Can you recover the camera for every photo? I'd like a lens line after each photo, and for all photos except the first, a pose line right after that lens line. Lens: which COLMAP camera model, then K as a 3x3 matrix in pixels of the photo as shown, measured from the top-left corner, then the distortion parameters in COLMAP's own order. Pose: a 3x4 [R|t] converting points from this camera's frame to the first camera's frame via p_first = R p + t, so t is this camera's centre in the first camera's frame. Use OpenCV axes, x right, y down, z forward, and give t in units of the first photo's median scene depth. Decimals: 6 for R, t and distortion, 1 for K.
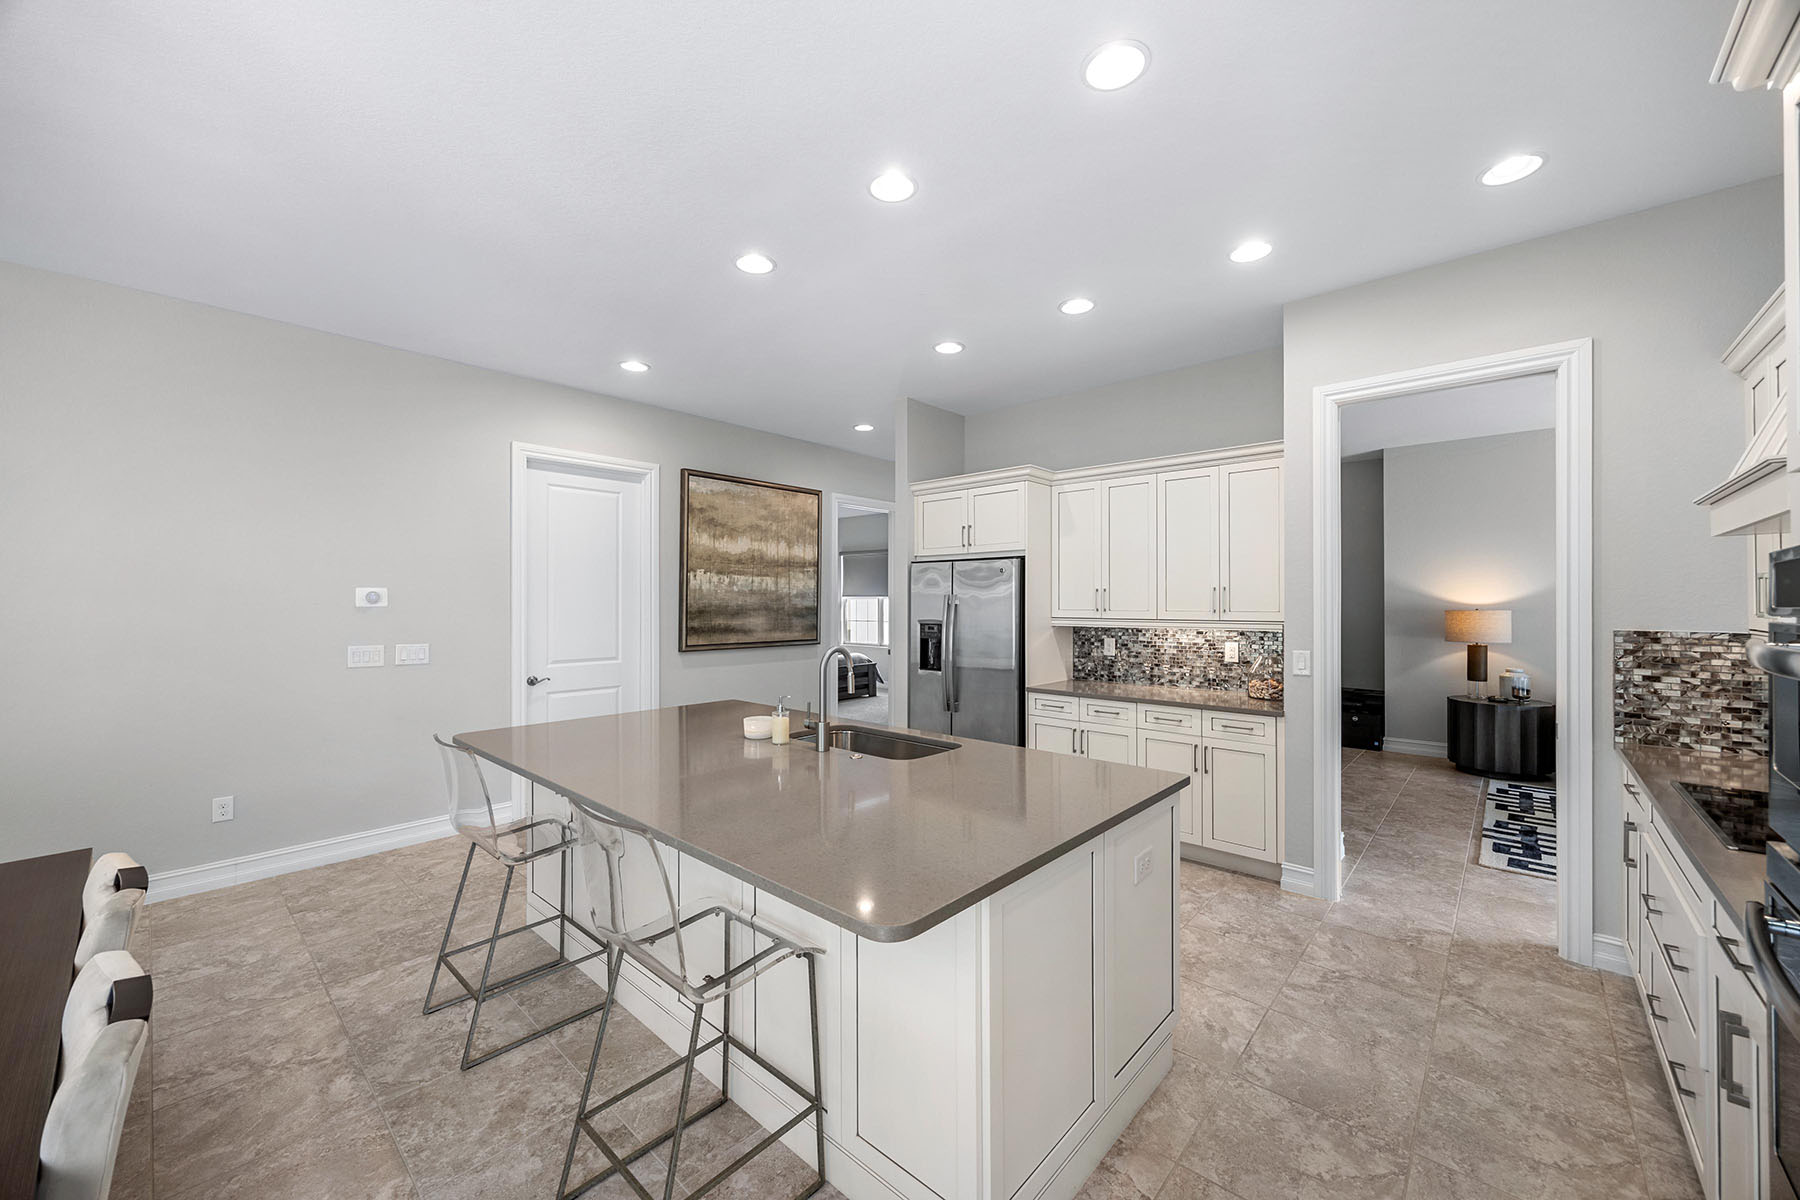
lens RADIAL K [[680.5, 0, 891.3], [0, 680.5, 603.8], [0, 0, 1]] dist [0.000347, 0.000238]
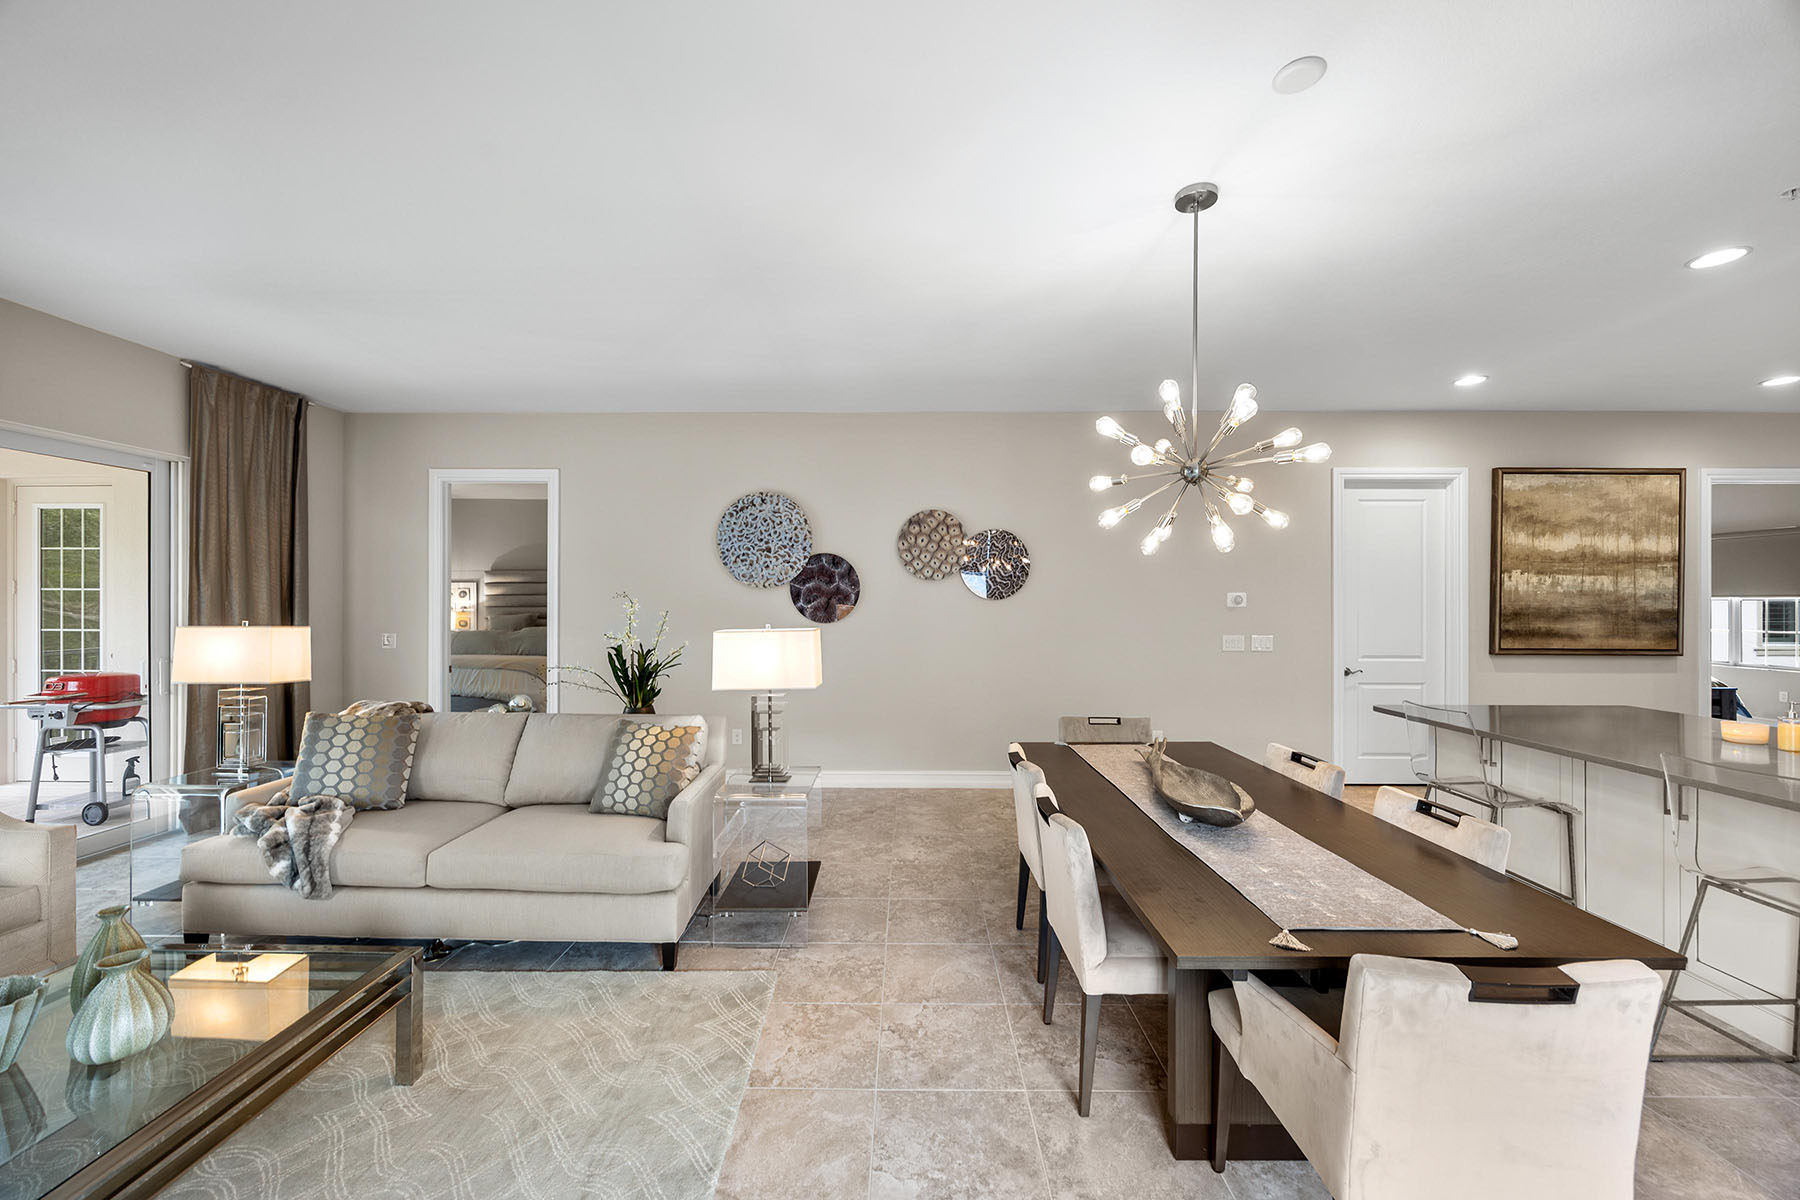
lens RADIAL K [[684.0, 0, 907.4], [0, 684.0, 610.1], [0, 0, 1]] dist [-0.000628, 0.000033]
pose [[0.675411, 0.006780, -0.737411, -0.141829], [-0.004335, 0.999977, 0.005224, 0.004415], [0.737429, -0.000332, 0.675425, -0.272347]]
